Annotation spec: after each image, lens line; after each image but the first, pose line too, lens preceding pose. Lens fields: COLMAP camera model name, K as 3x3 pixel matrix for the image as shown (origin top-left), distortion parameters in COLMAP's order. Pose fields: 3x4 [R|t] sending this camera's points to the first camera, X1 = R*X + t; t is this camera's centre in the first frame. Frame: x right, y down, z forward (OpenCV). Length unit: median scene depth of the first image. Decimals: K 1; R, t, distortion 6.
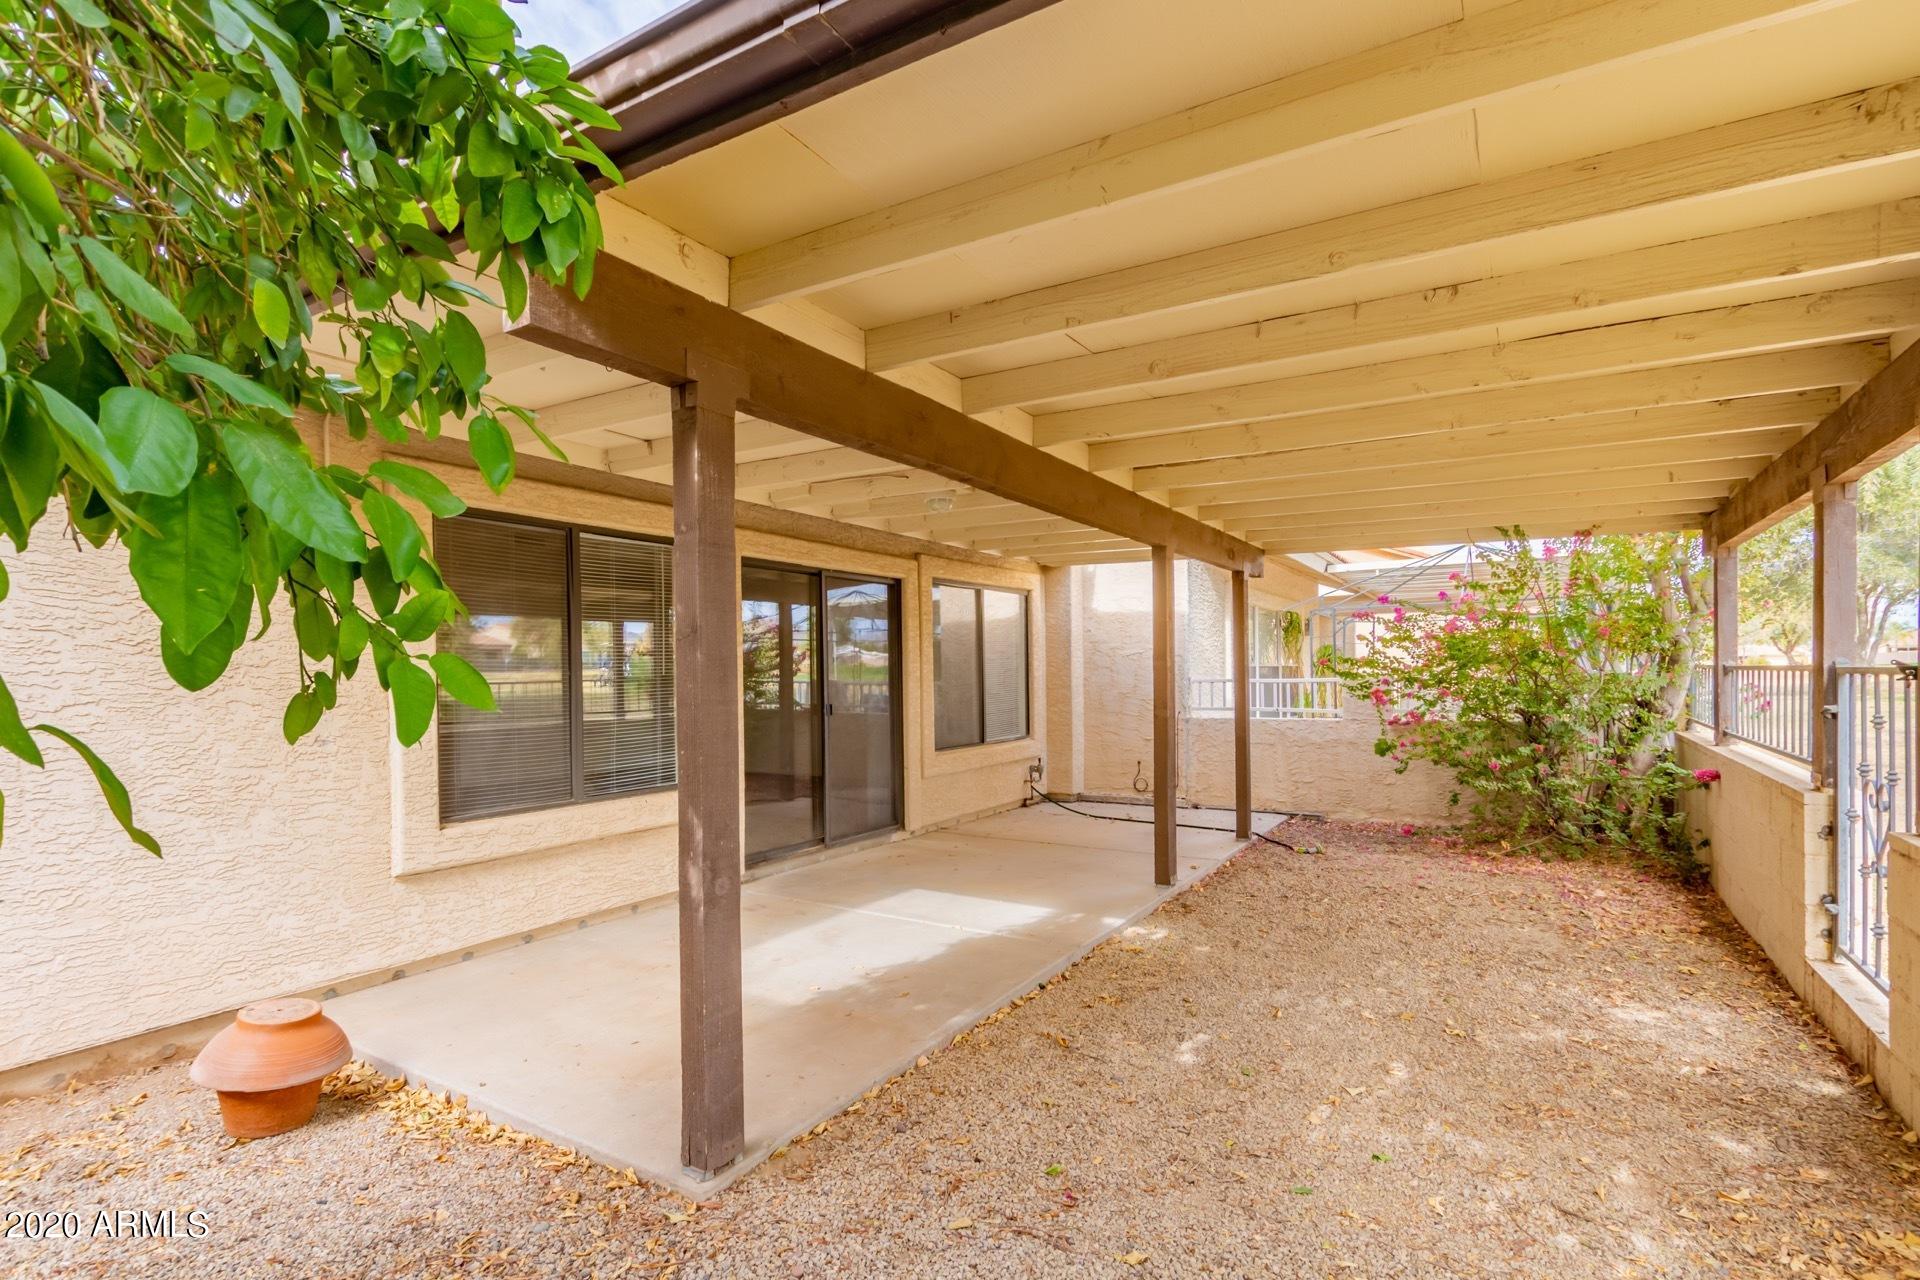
lens RADIAL K [[923.4, 0, 960.0], [0, 923.4, 677.4], [0, 0, 1]] dist [-0.000073, 0.000090]
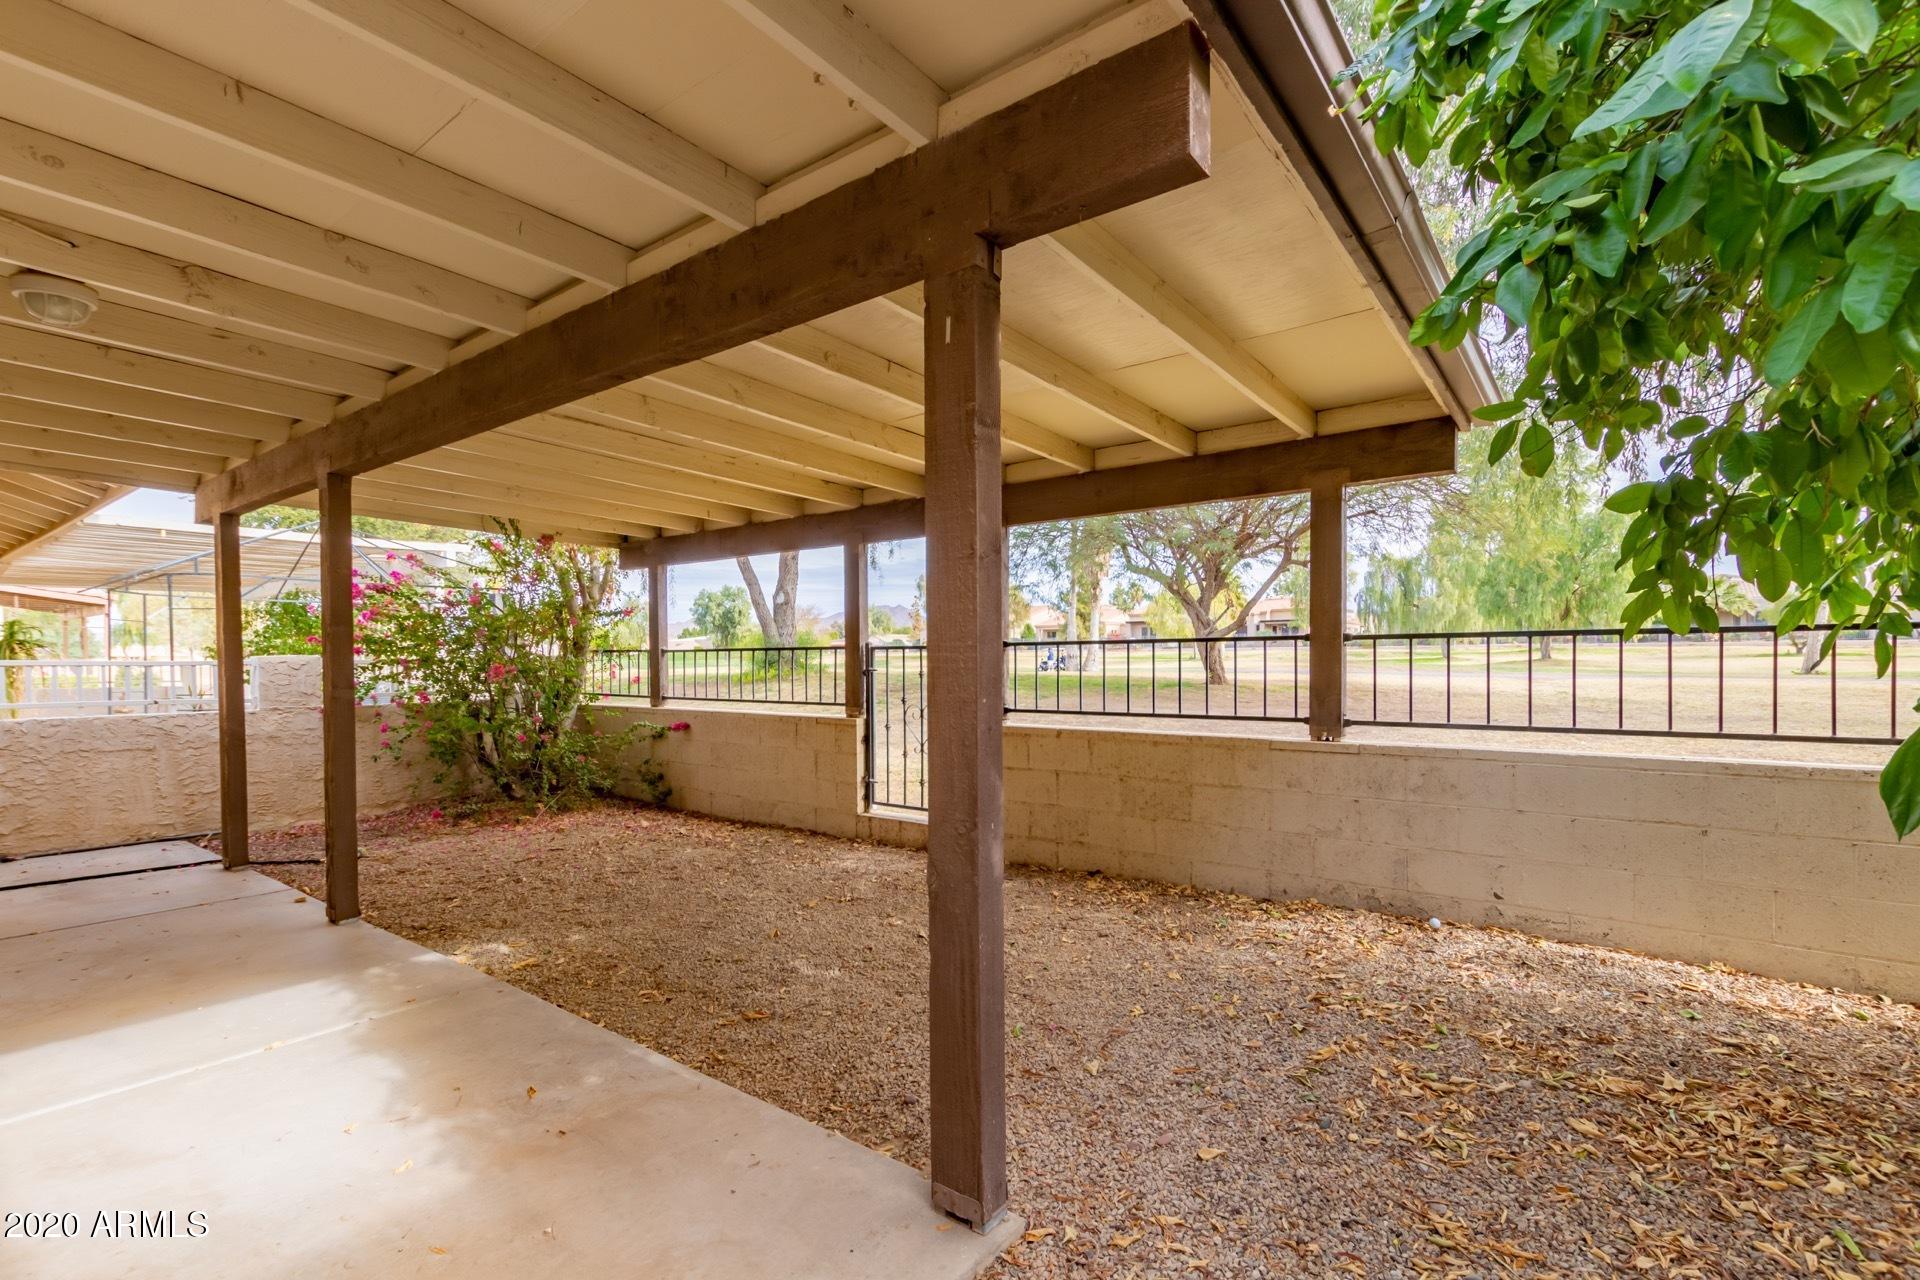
lens RADIAL K [[893.6, 0, 967.9], [0, 893.6, 647.3], [0, 0, 1]] dist [0.001415, 0.000005]
pose [[0.098098, 0.014806, 0.995067, -0.611922], [0.012447, 0.999793, -0.016103, 0.018238], [-0.995099, 0.013965, 0.097893, 0.513433]]
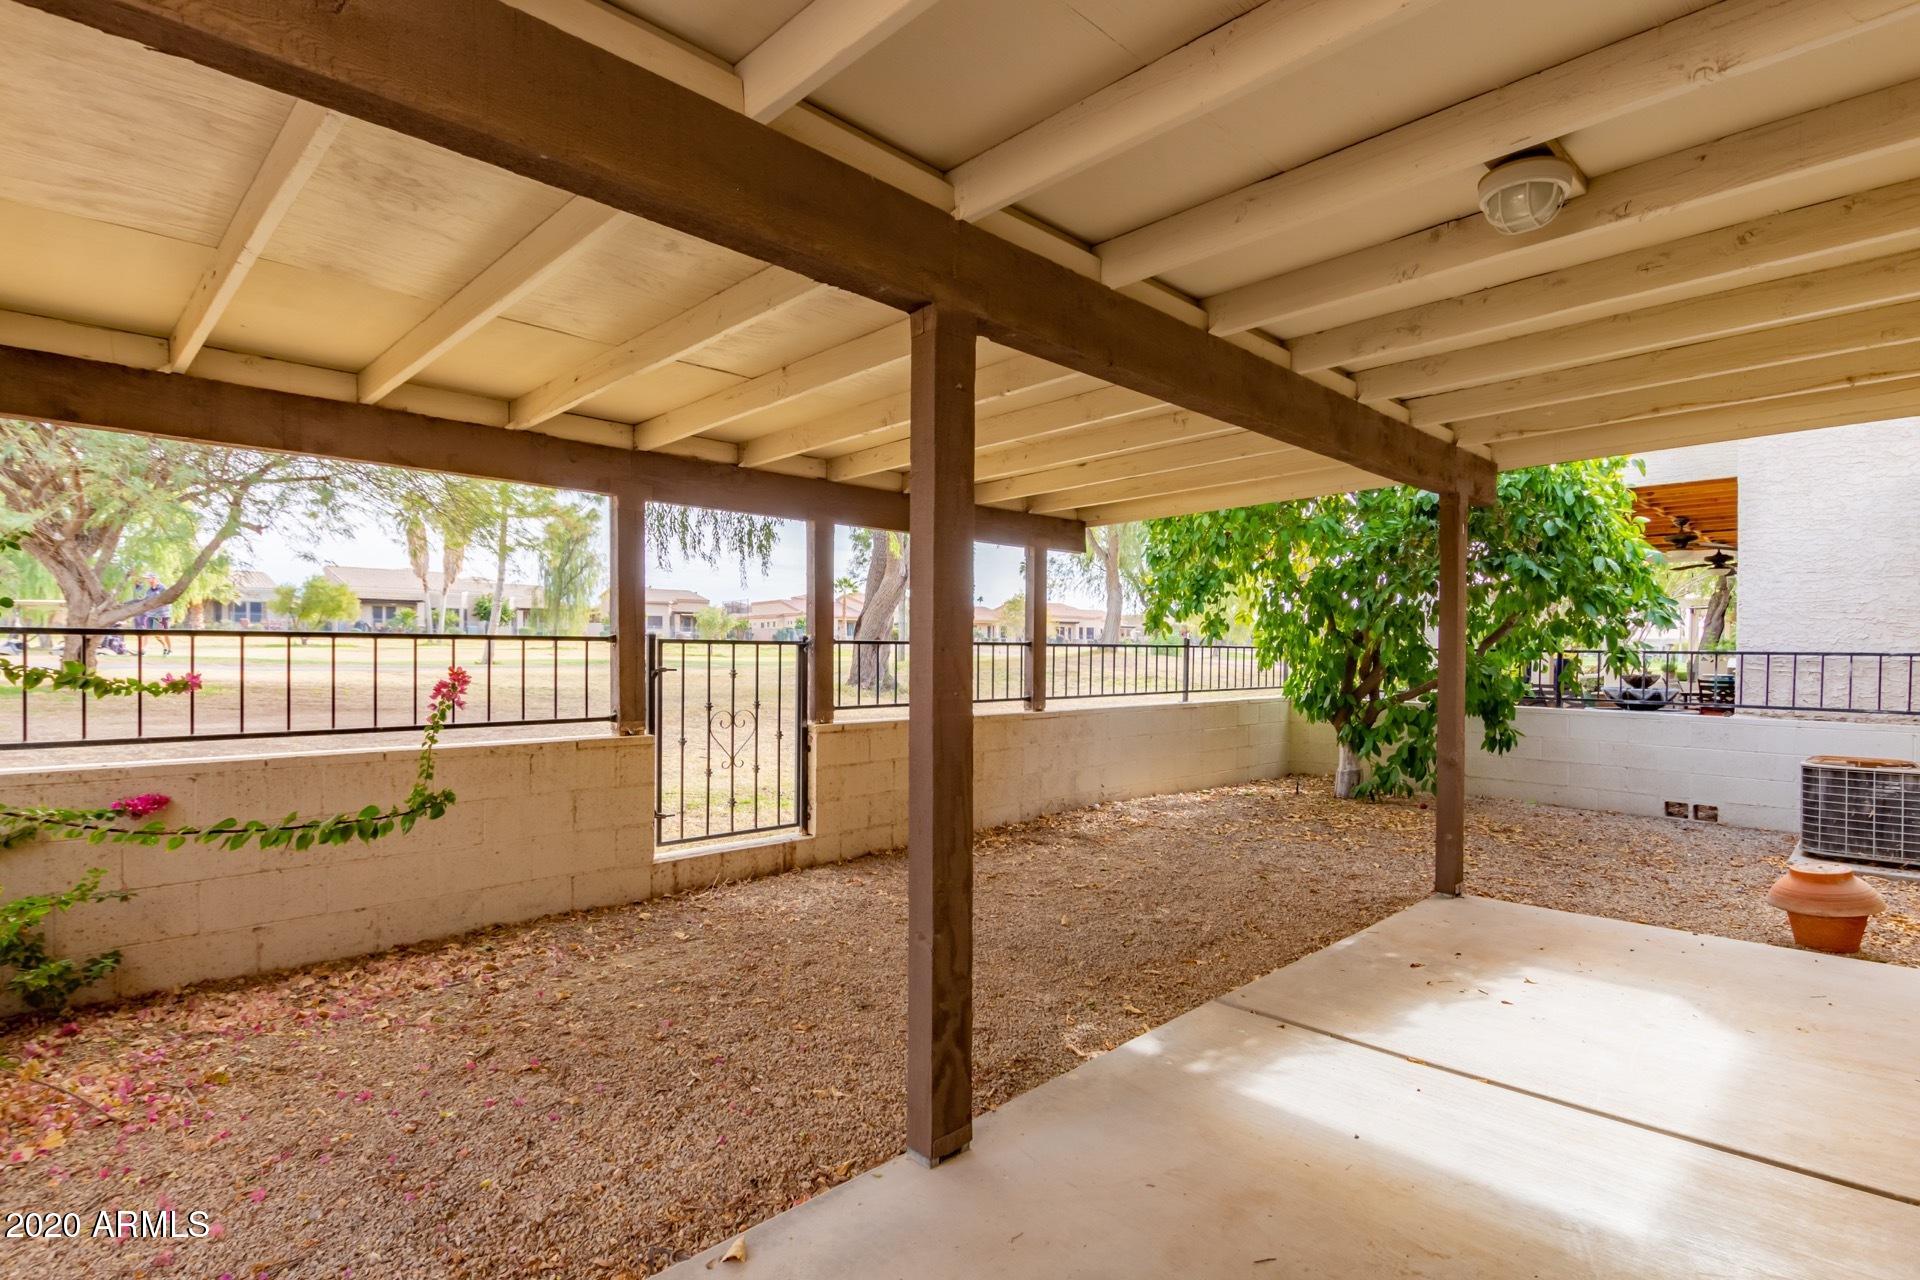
lens RADIAL K [[938.8, 0, 960.0], [0, 938.8, 640.0], [0, 0, 1]] dist [0.000072, 0.000171]
pose [[-0.971983, 0.003929, 0.235018, 0.150084], [0.001411, 0.999940, -0.010879, 0.006716], [-0.235046, -0.010243, -0.971930, 1.791672]]
